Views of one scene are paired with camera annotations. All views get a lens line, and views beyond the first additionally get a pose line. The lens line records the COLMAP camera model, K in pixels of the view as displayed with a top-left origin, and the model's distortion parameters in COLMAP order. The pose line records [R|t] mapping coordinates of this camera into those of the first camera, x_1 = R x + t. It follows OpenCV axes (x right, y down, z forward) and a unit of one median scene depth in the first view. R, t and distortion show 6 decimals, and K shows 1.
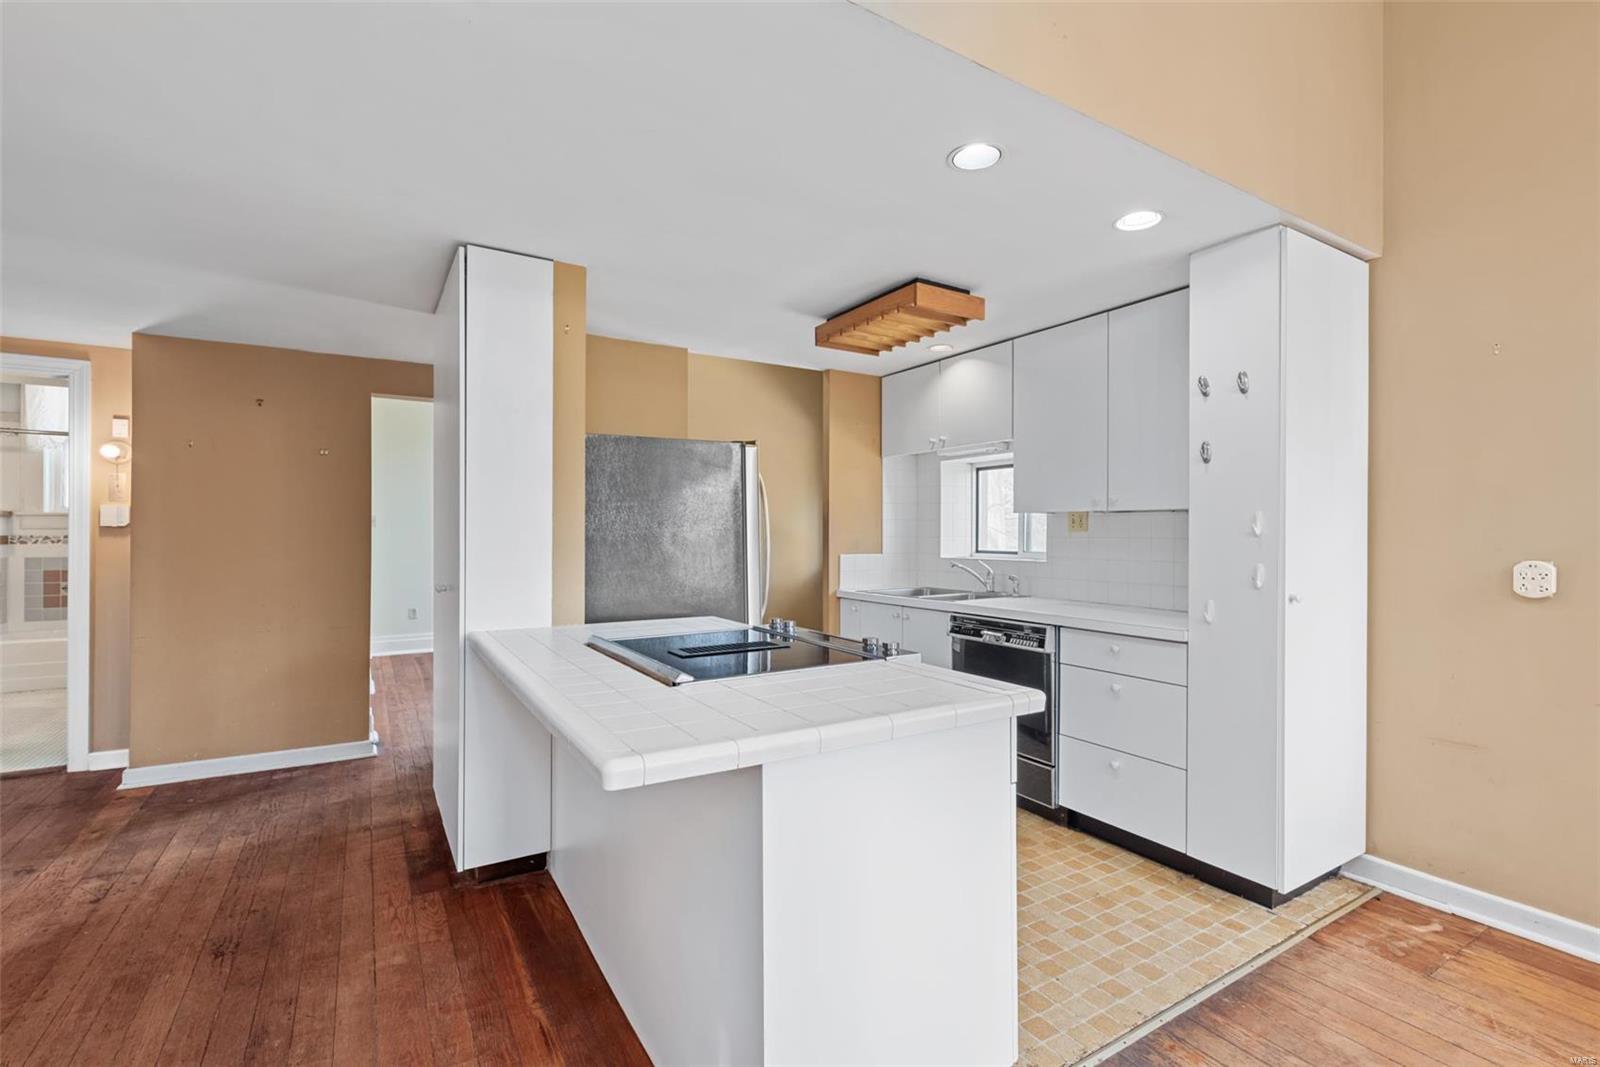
lens RADIAL K [[704.9, 0, 800.0], [0, 704.9, 533.5], [0, 0, 1]] dist [-0.001204, -0.000318]
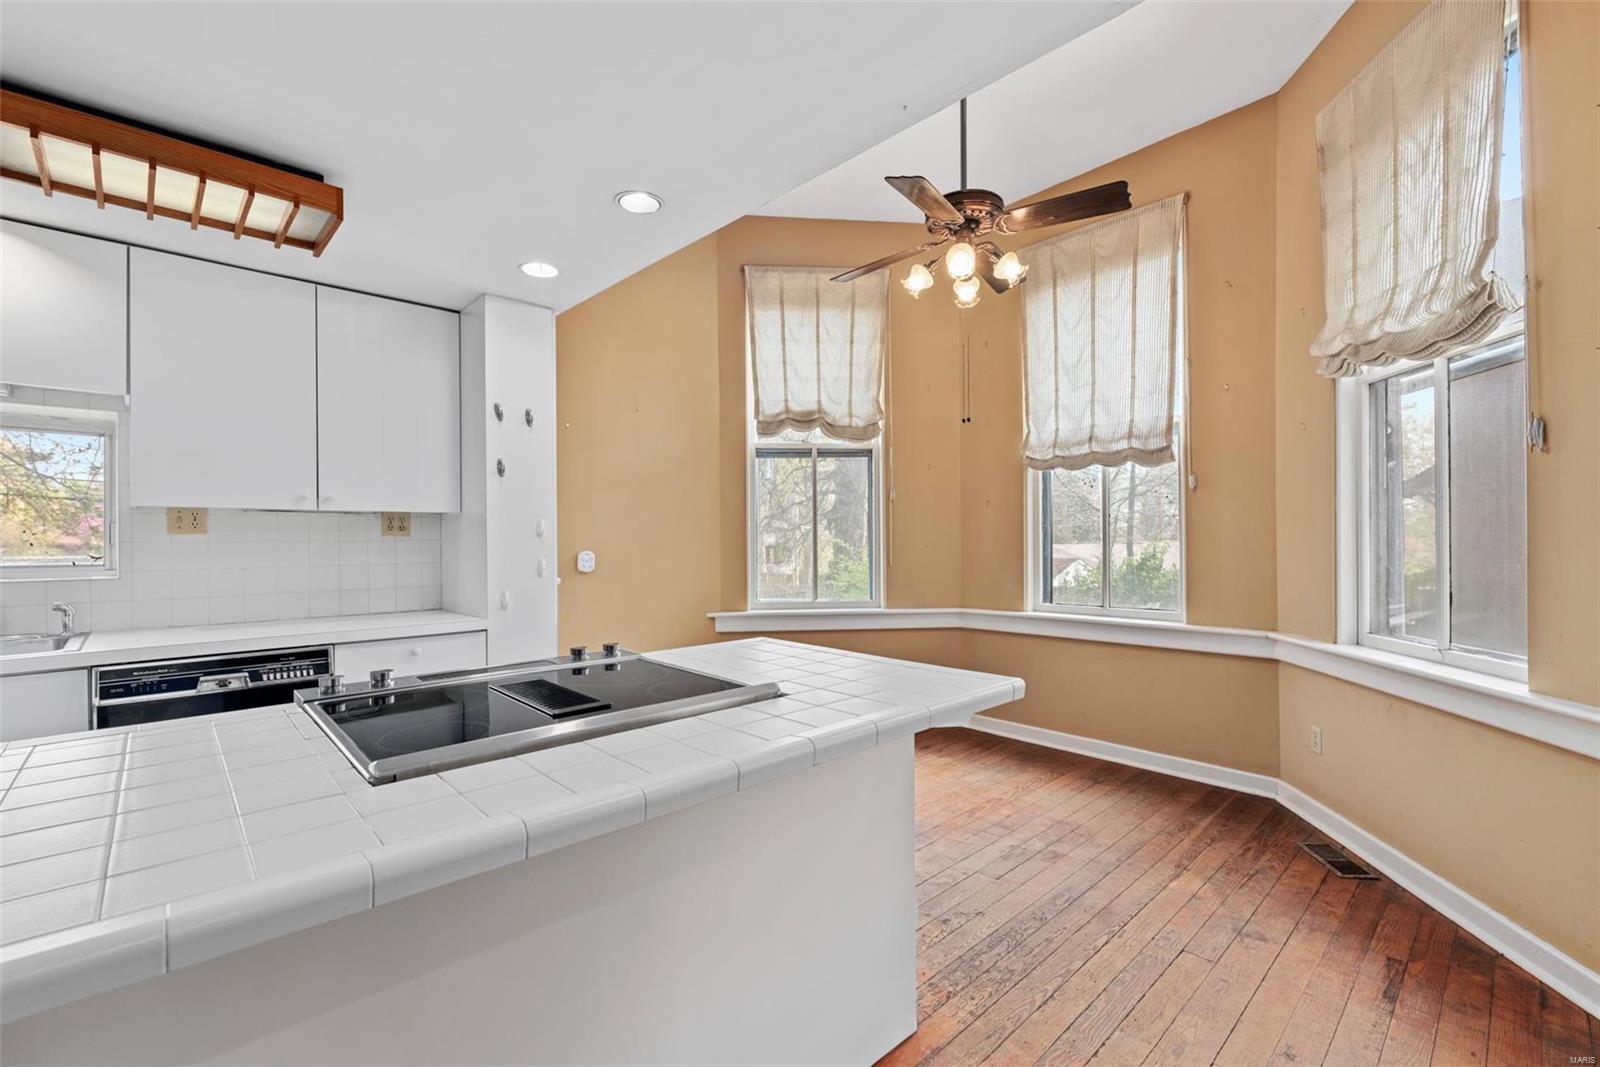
lens RADIAL K [[688.3, 0, 800.0], [0, 688.3, 533.5], [0, 0, 1]] dist [0.001221, -0.000378]
pose [[-0.199729, 0.003752, 0.979844, -0.549769], [0.004939, 0.999984, -0.002822, 0.001623], [-0.979839, 0.004276, -0.199745, 0.587527]]
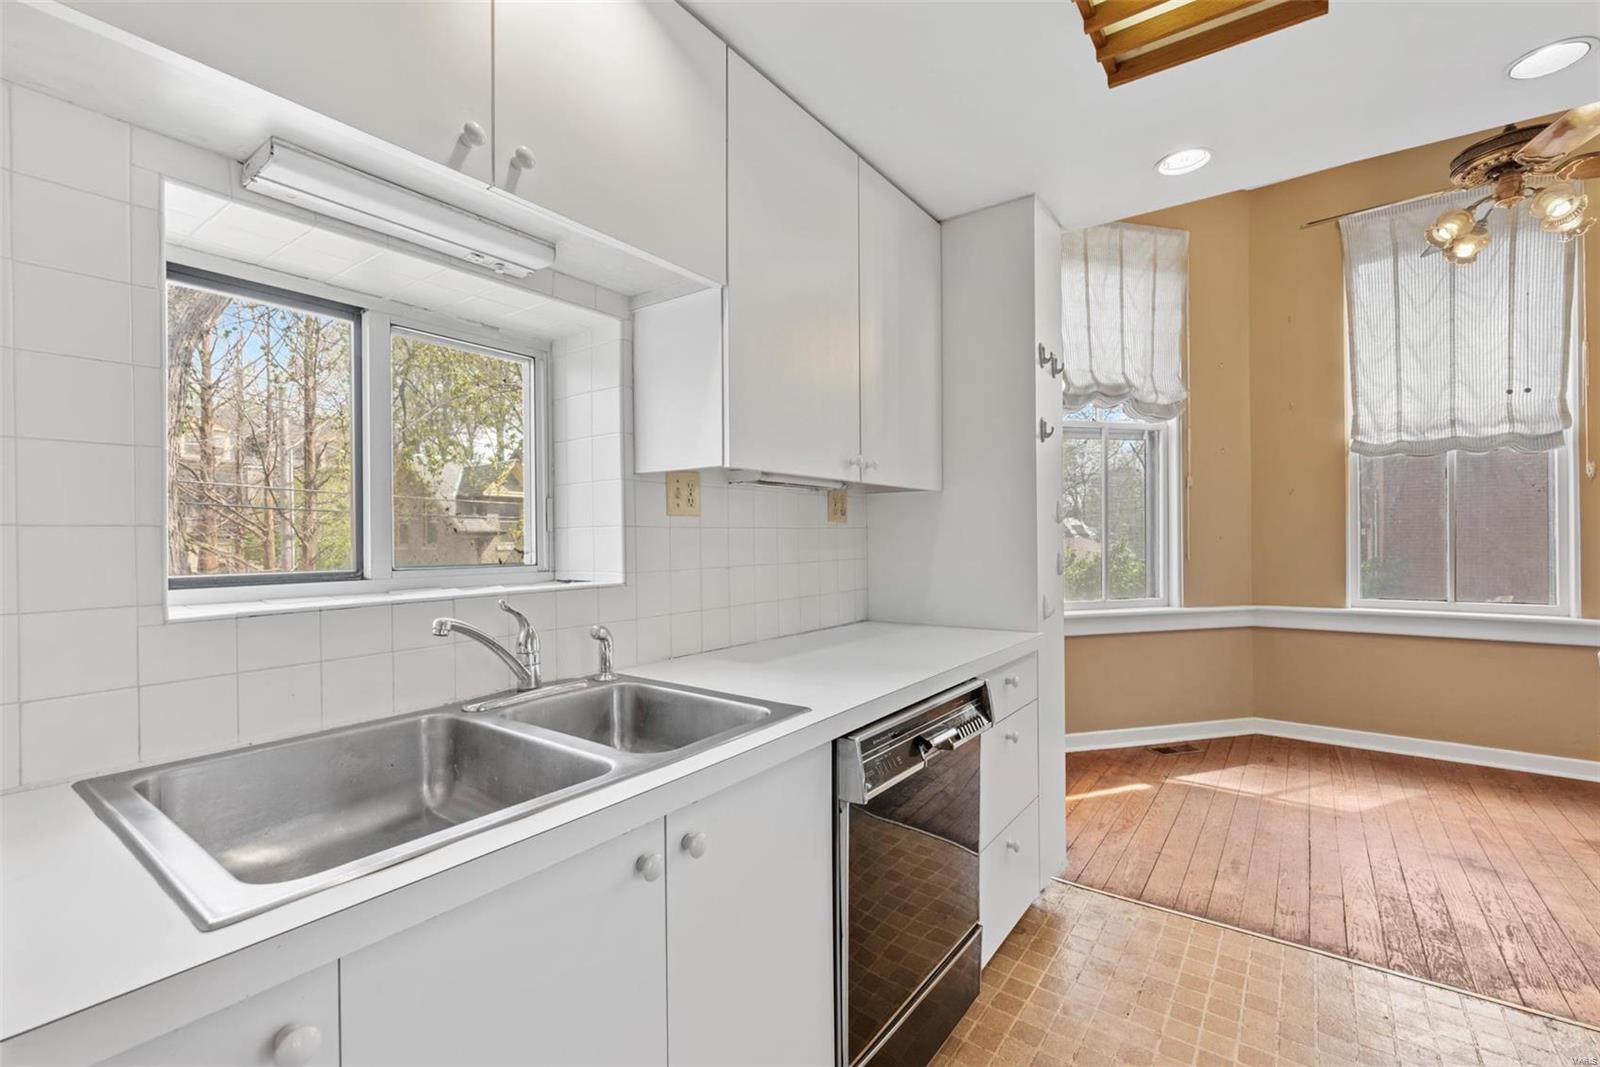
lens RADIAL K [[688.3, 0, 800.0], [0, 688.3, 533.5], [0, 0, 1]] dist [0.001221, -0.000378]
pose [[-0.371961, -0.001067, 0.928248, -0.105484], [0.004039, 0.999988, 0.002769, 0.009818], [-0.928240, 0.004779, -0.371952, 1.290252]]
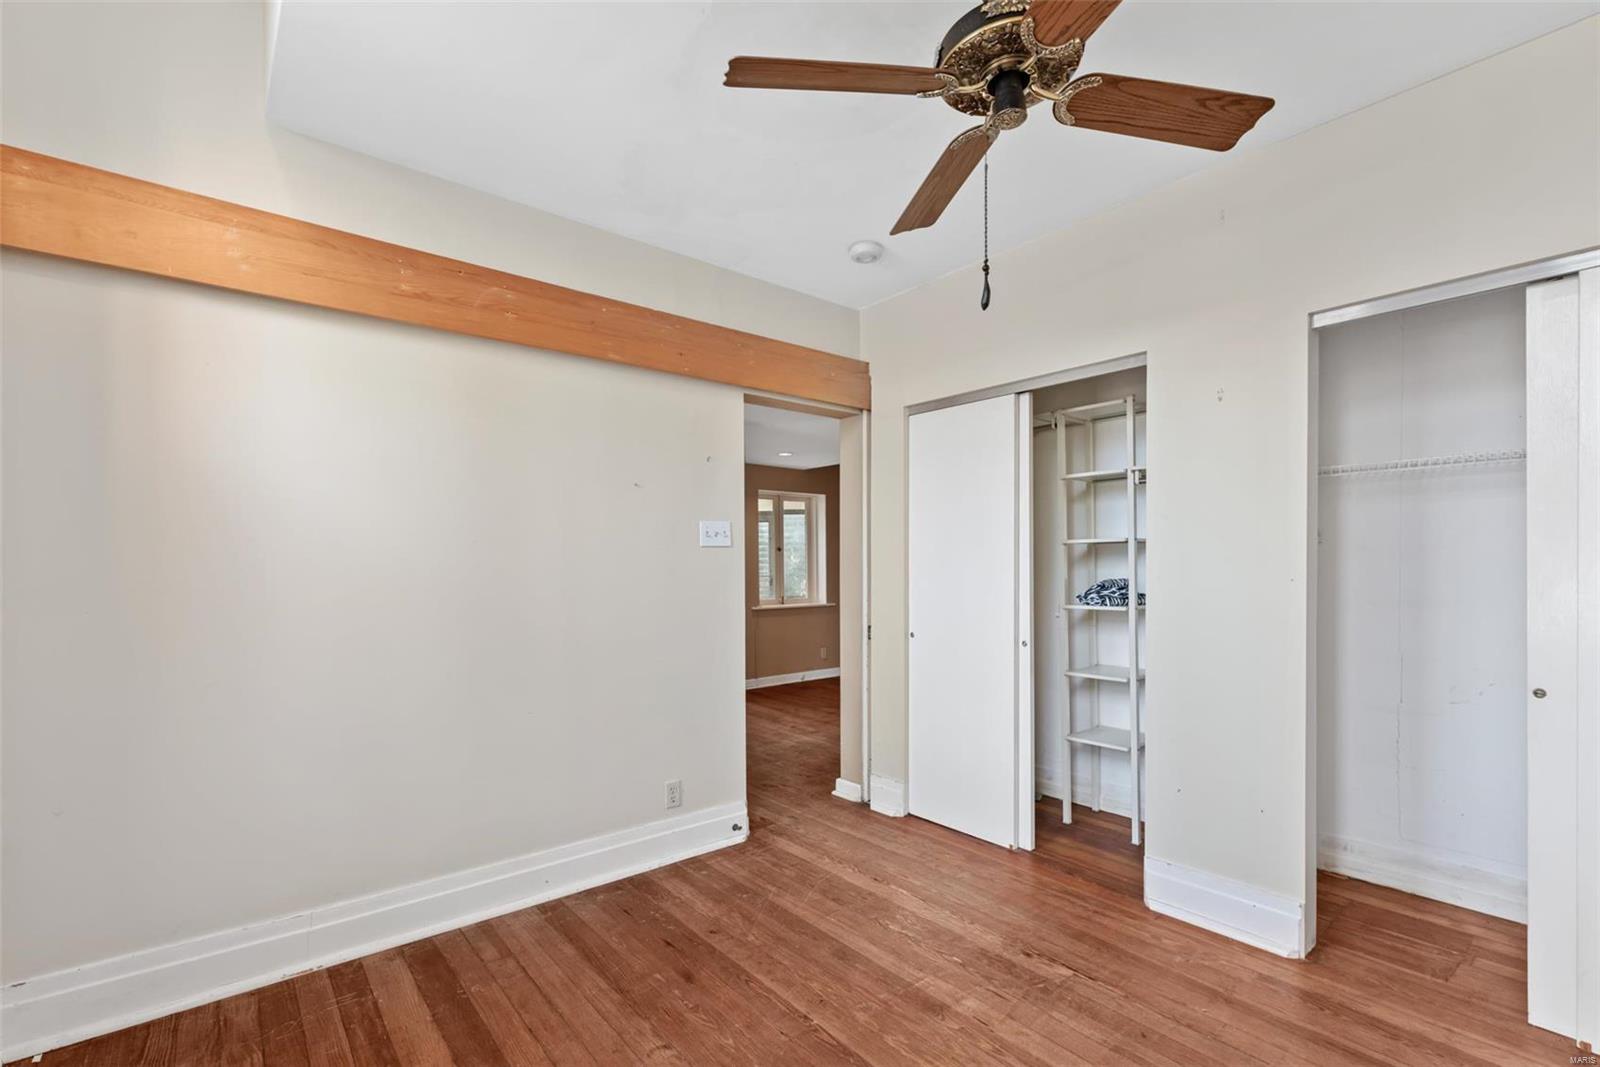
lens RADIAL K [[696.9, 0, 798.4], [0, 696.9, 545.9], [0, 0, 1]] dist [0.001994, 0.000195]
pose [[-0.988379, -0.009239, -0.151731, -0.507032], [-0.006726, 0.999832, -0.017069, -0.029724], [0.151863, -0.015850, -0.988274, 2.522897]]
